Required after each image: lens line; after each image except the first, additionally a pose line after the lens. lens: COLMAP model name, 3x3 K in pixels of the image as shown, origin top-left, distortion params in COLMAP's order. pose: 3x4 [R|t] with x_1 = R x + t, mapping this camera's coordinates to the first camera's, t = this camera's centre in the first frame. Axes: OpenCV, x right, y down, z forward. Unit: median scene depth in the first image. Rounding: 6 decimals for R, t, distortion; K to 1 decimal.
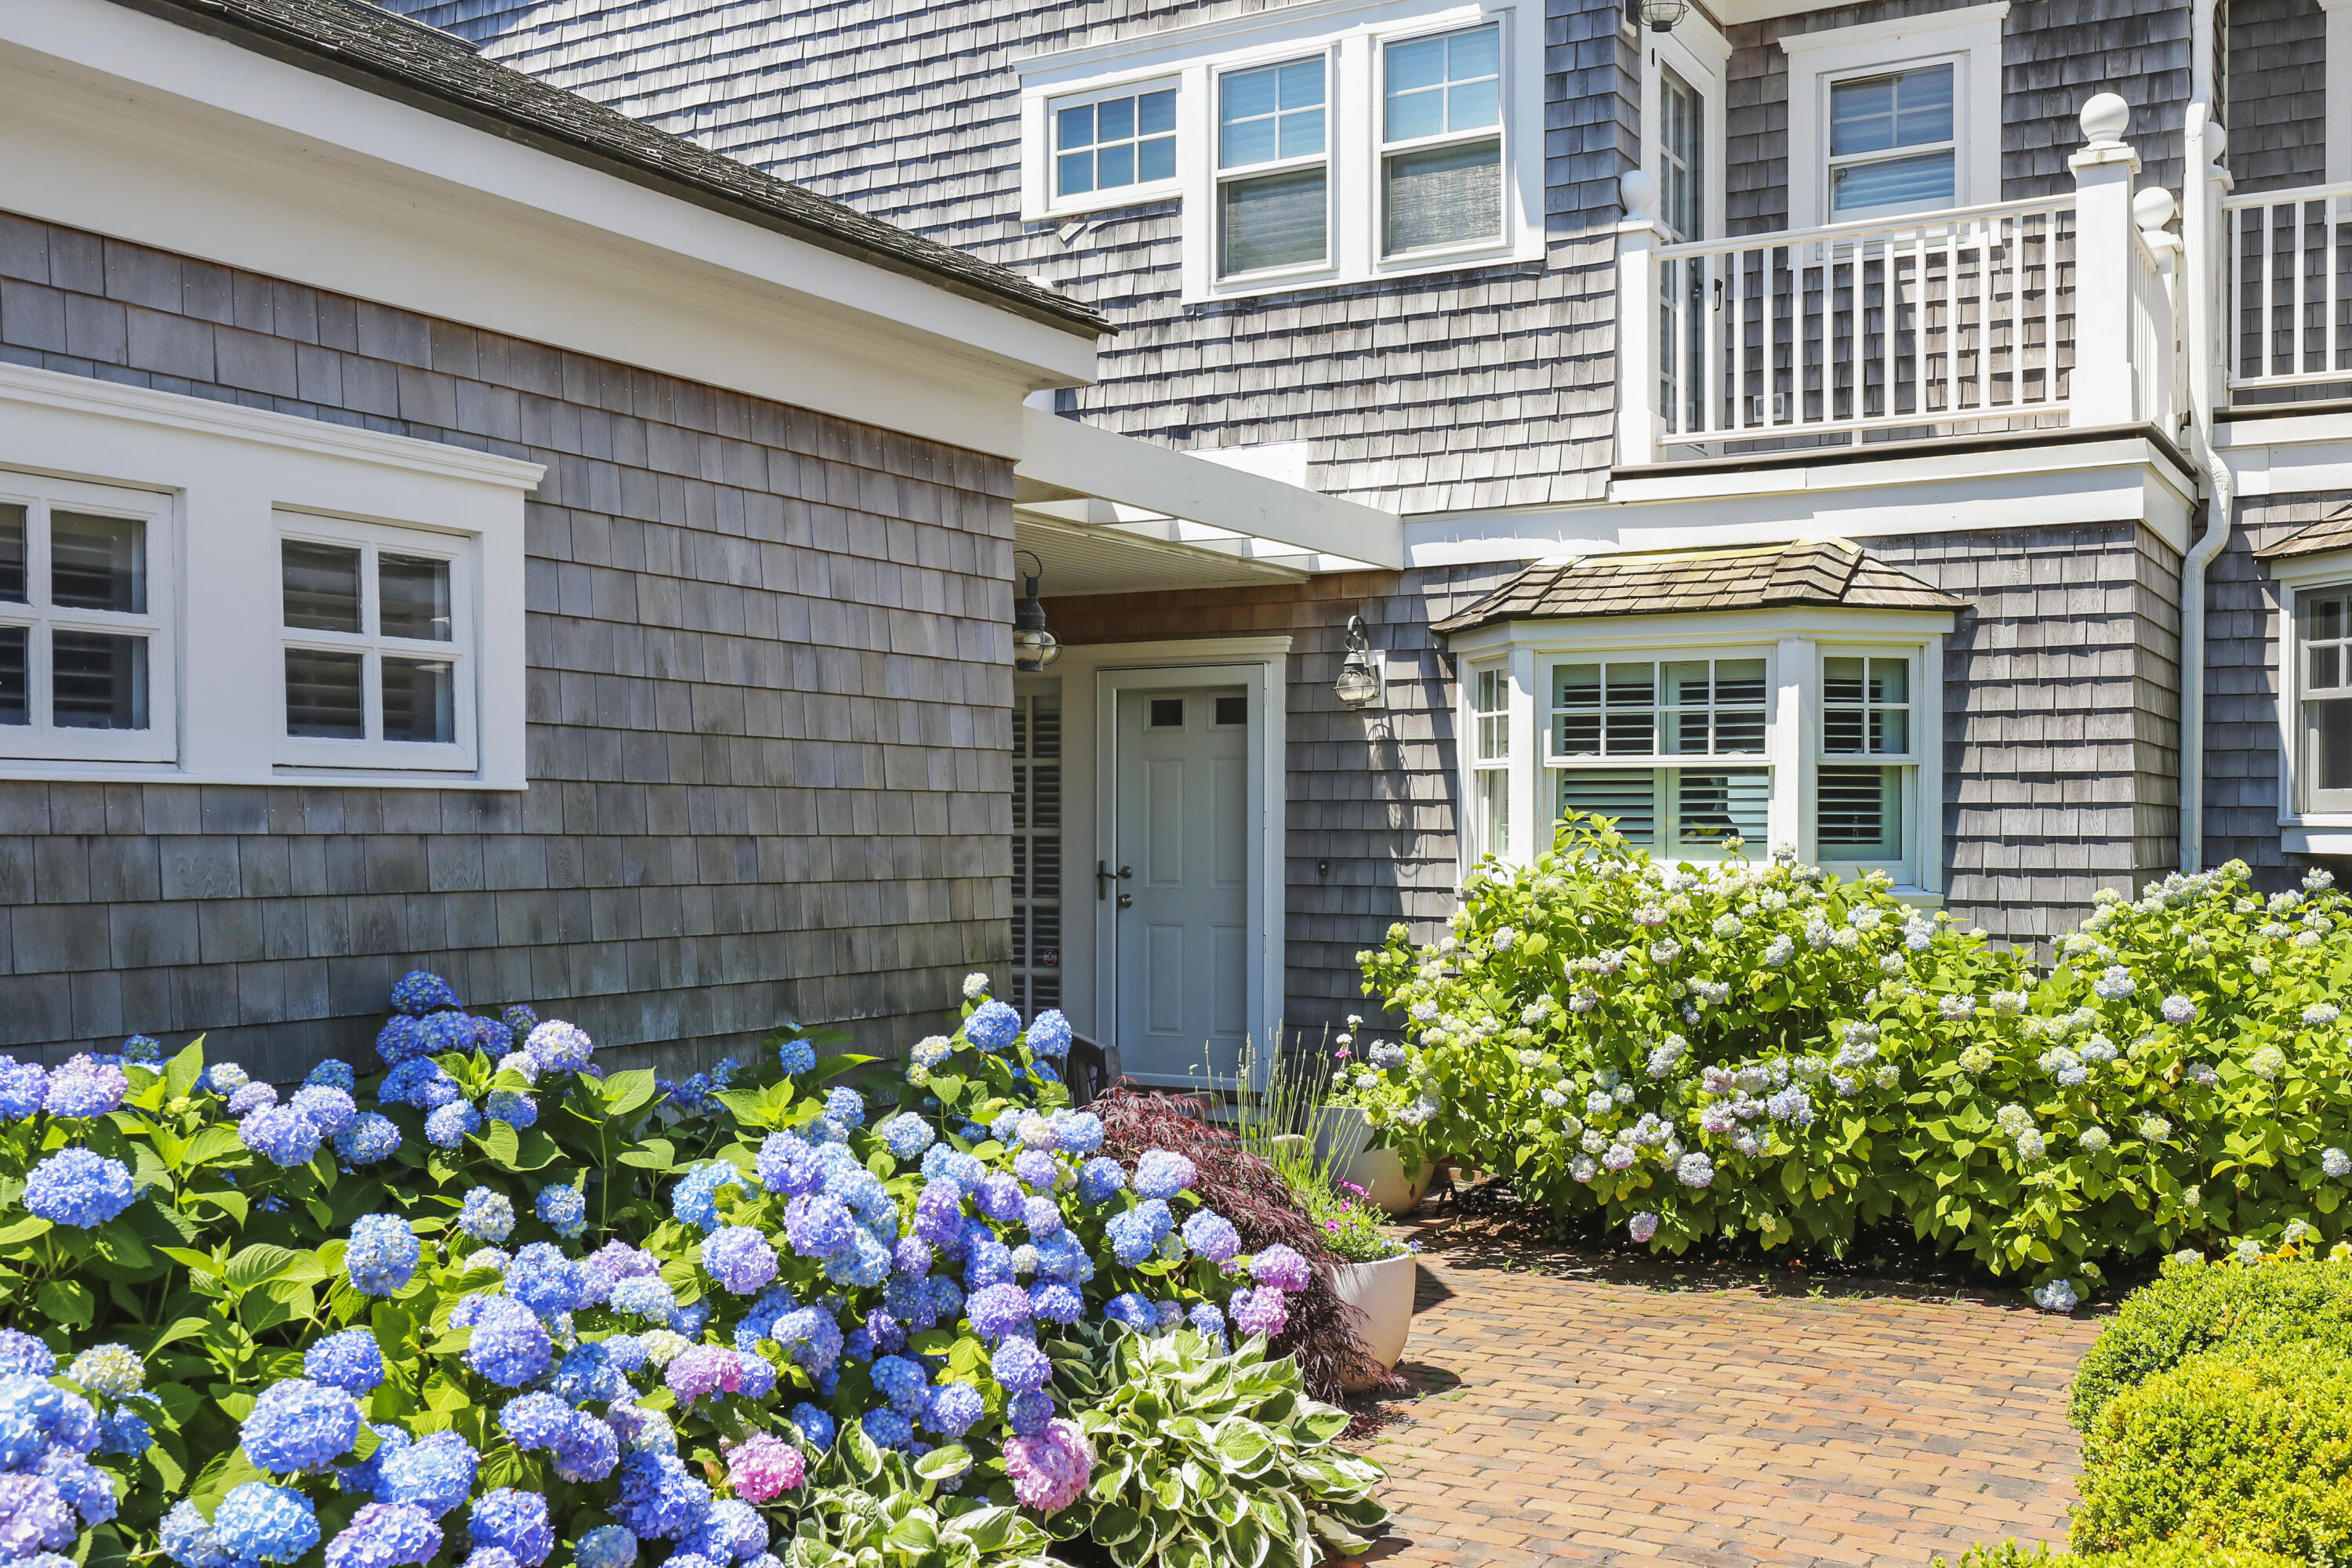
lens RADIAL K [[2287.9, 0, 1176.0], [0, 2287.9, 784.0], [0, 0, 1]] dist [0.000201, 0.006098]
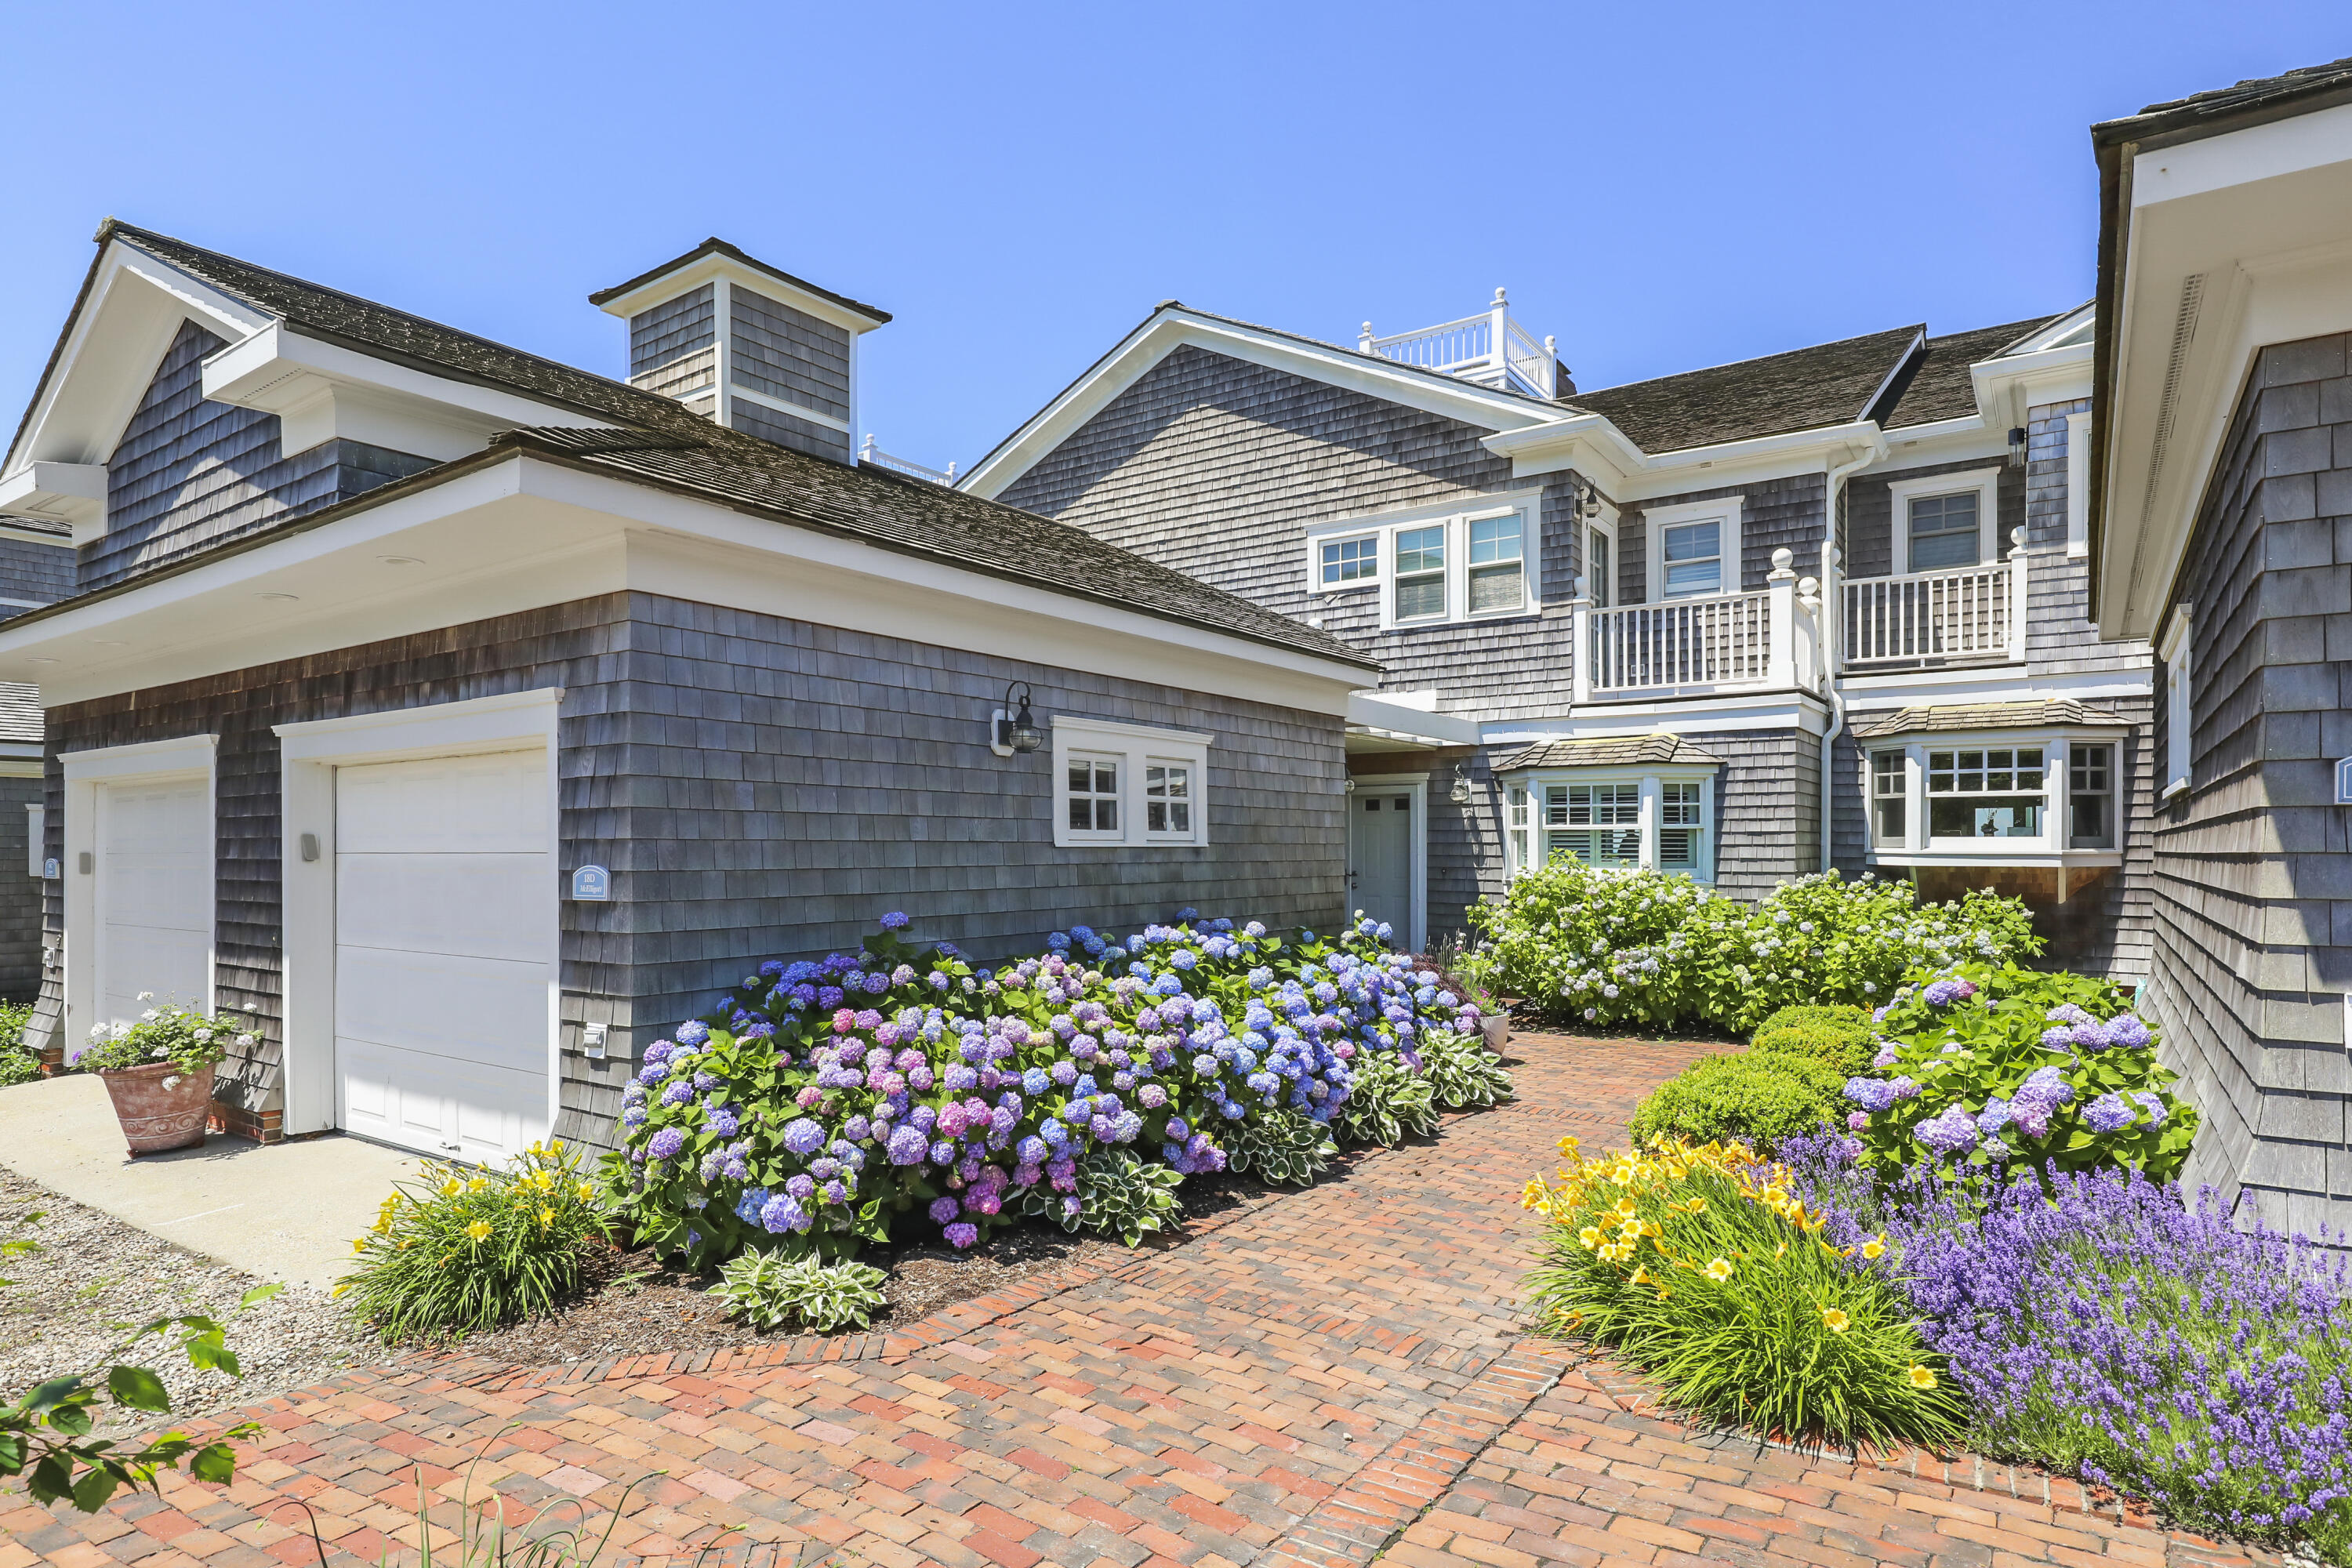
lens RADIAL K [[1283.7, 0, 1176.0], [0, 1283.7, 826.3], [0, 0, 1]] dist [0.000264, 0.000022]
pose [[0.996226, -0.004563, -0.086672, -0.107671], [0.004825, 0.999984, 0.002811, -0.016728], [0.086658, -0.003218, 0.996233, -0.381137]]
